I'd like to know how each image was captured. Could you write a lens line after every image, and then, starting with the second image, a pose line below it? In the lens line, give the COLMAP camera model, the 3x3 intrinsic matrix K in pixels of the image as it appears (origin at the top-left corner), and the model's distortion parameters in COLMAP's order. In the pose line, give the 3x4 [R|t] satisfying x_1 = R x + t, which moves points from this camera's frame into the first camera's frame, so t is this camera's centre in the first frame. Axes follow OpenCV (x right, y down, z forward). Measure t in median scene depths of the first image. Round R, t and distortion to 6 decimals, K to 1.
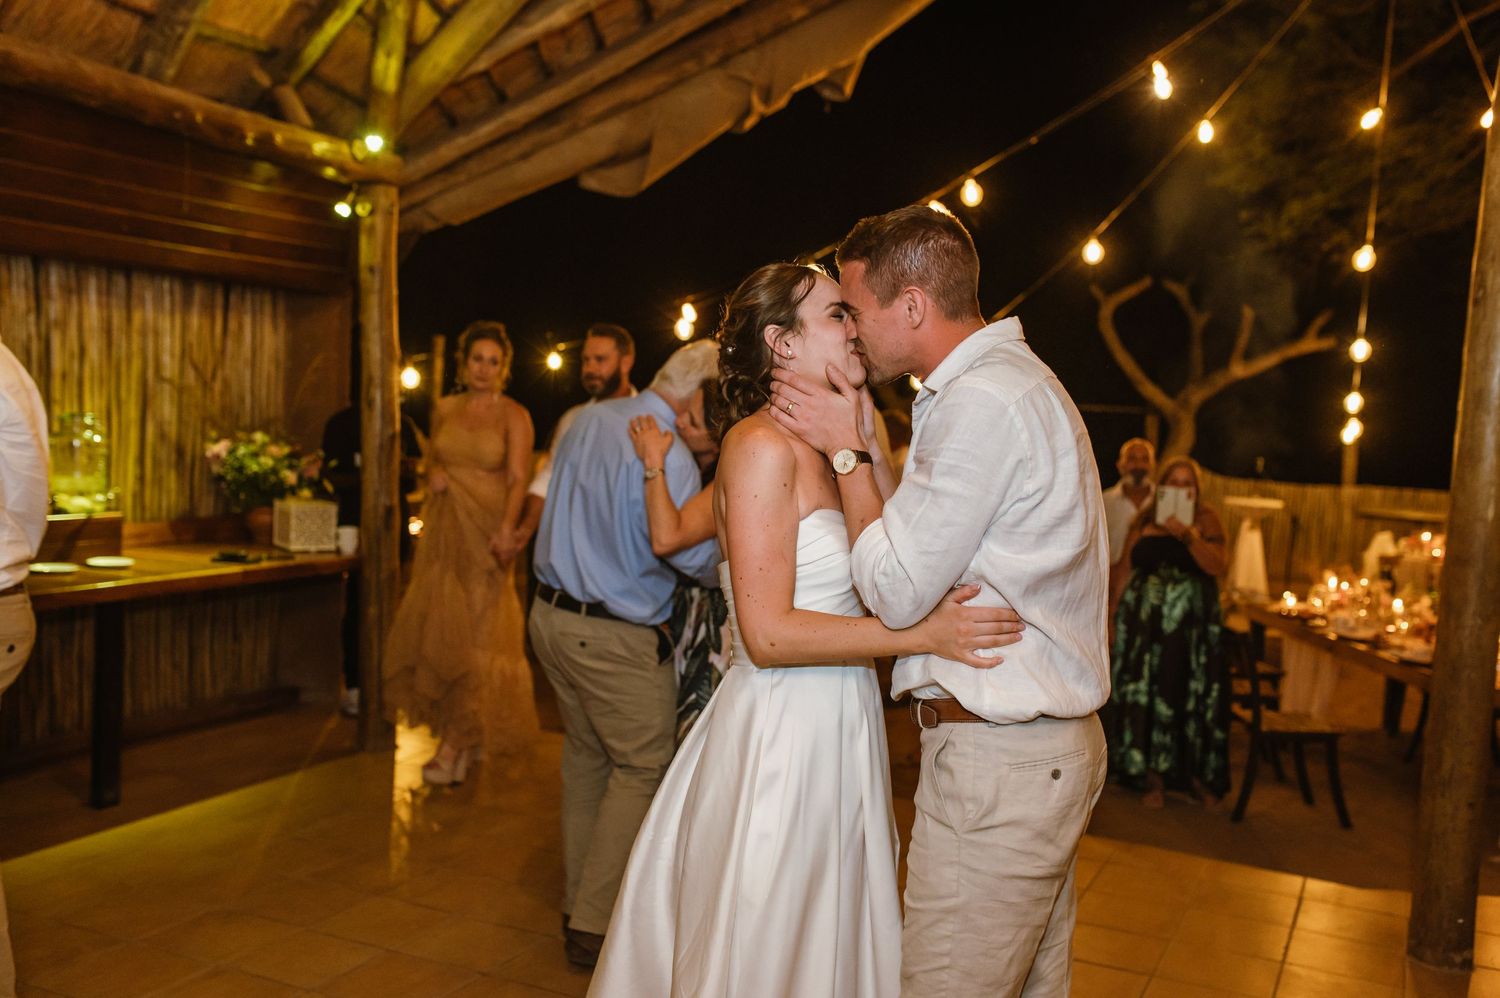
lens RADIAL K [[1443.0, 0, 750.0], [0, 1443.0, 499.0], [0, 0, 1]] dist [0.009991, 0.106478]
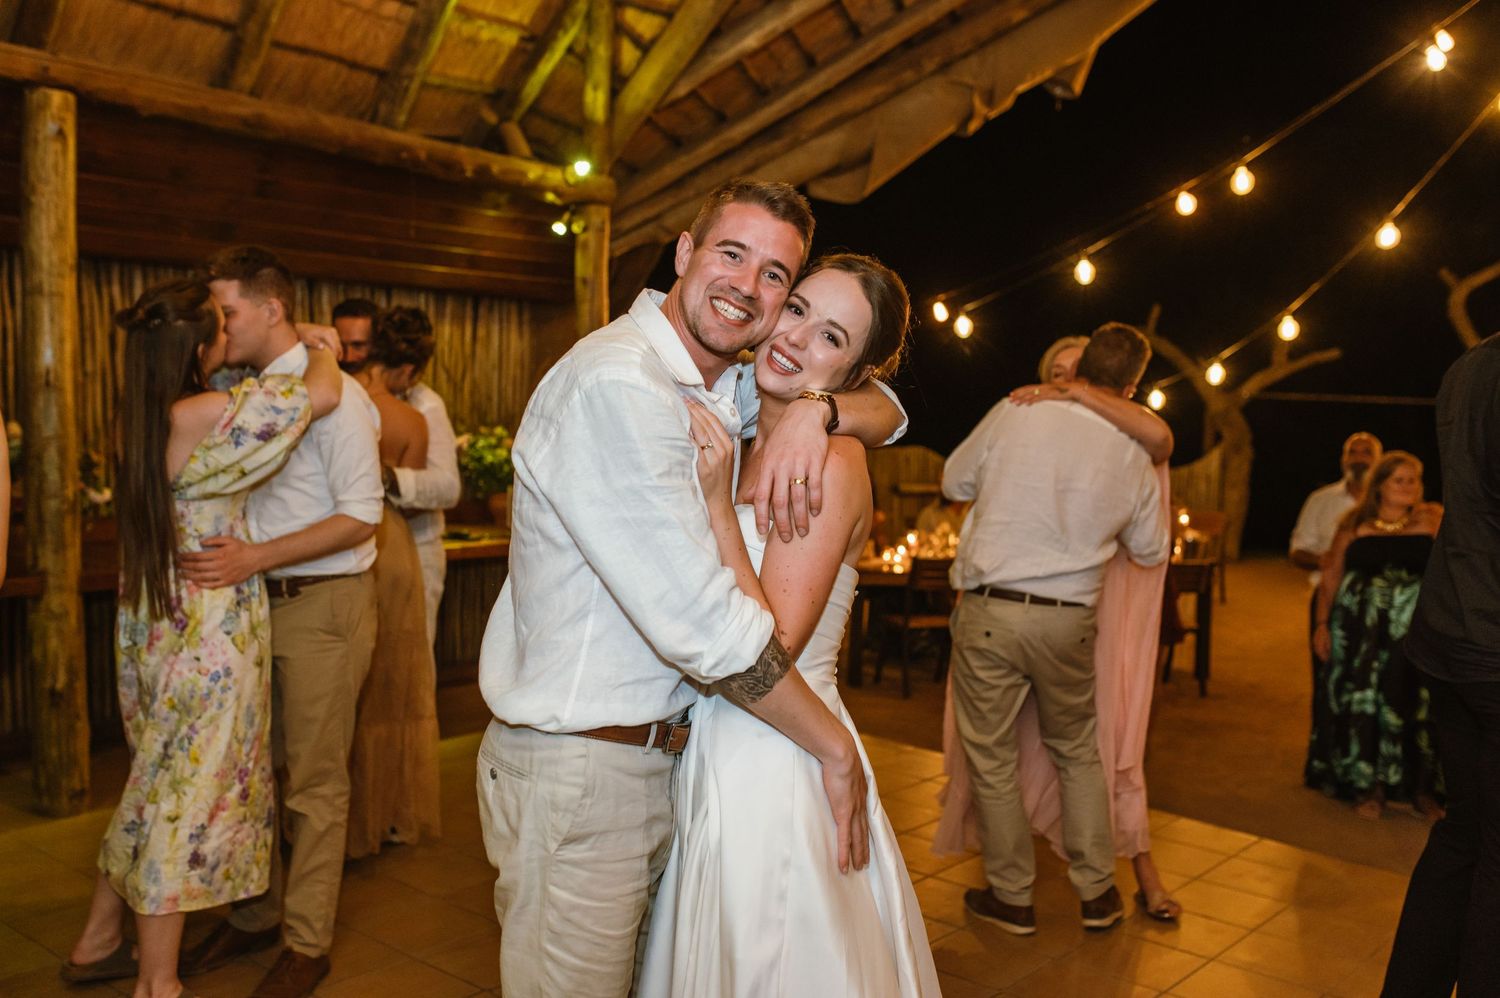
lens RADIAL K [[1443.0, 0, 750.0], [0, 1443.0, 499.0], [0, 0, 1]] dist [0.009991, 0.106478]
pose [[0.964306, 0.012939, -0.264473, 0.153222], [-0.012661, 0.999916, 0.002754, 0.004609], [0.264487, 0.000693, 0.964389, -0.039341]]
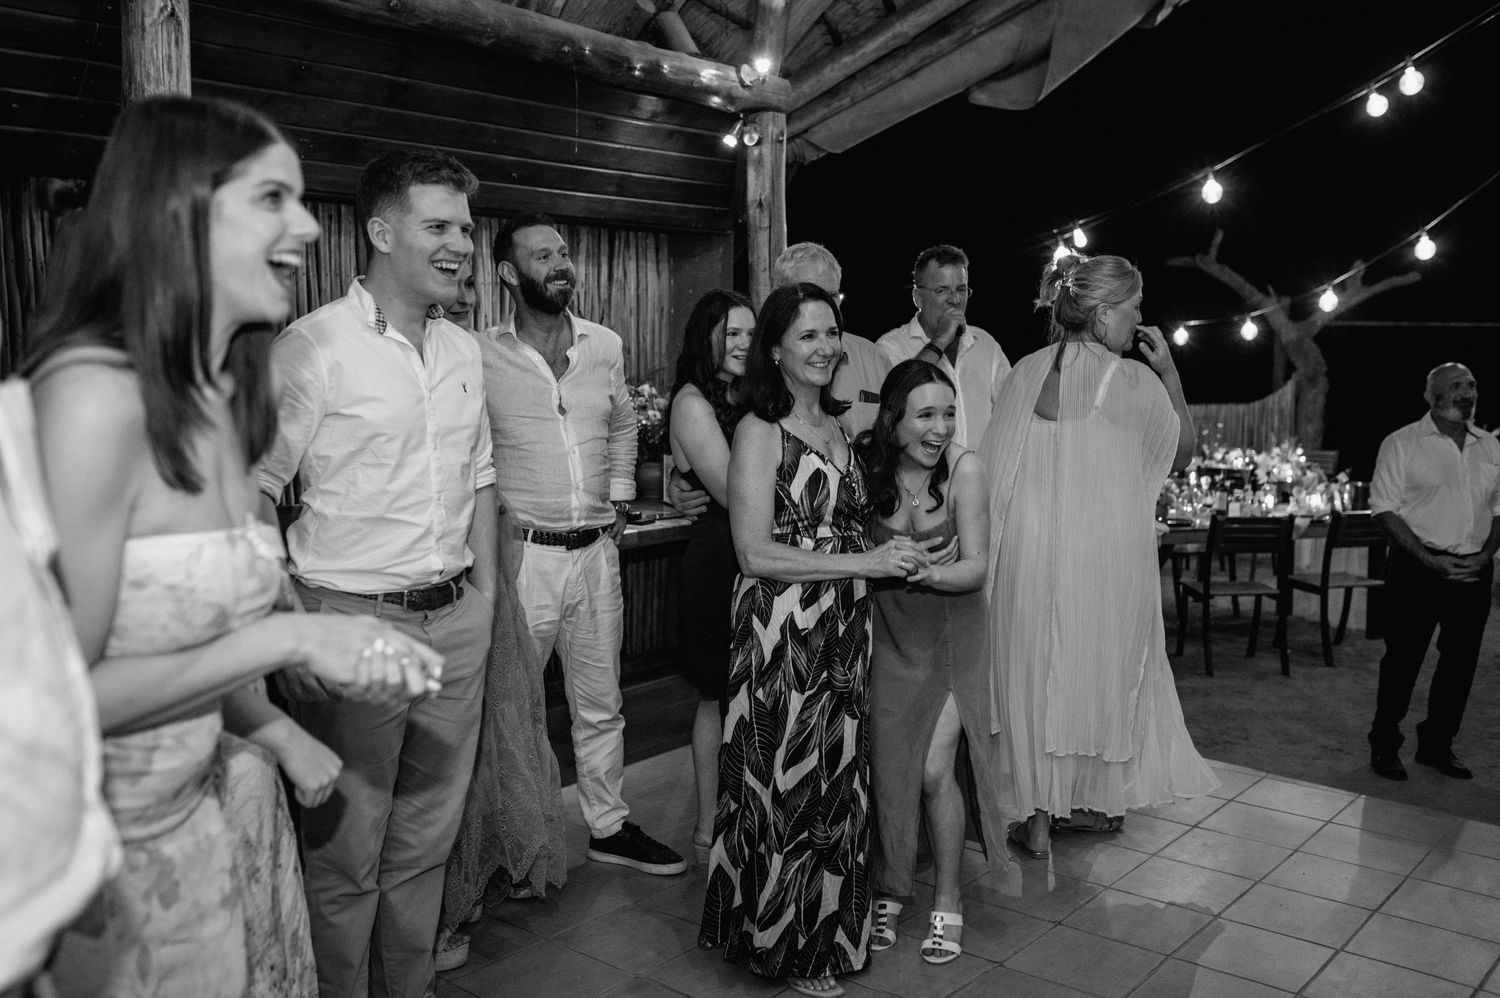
lens RADIAL K [[1421.0, 0, 745.0], [0, 1421.0, 489.8], [0, 0, 1]] dist [0.018159, 0.011970]
pose [[0.971825, -0.007942, -0.235572, -0.056564], [0.017236, 0.999151, 0.037420, -0.010493], [0.235074, -0.040426, 0.971136, 0.103833]]
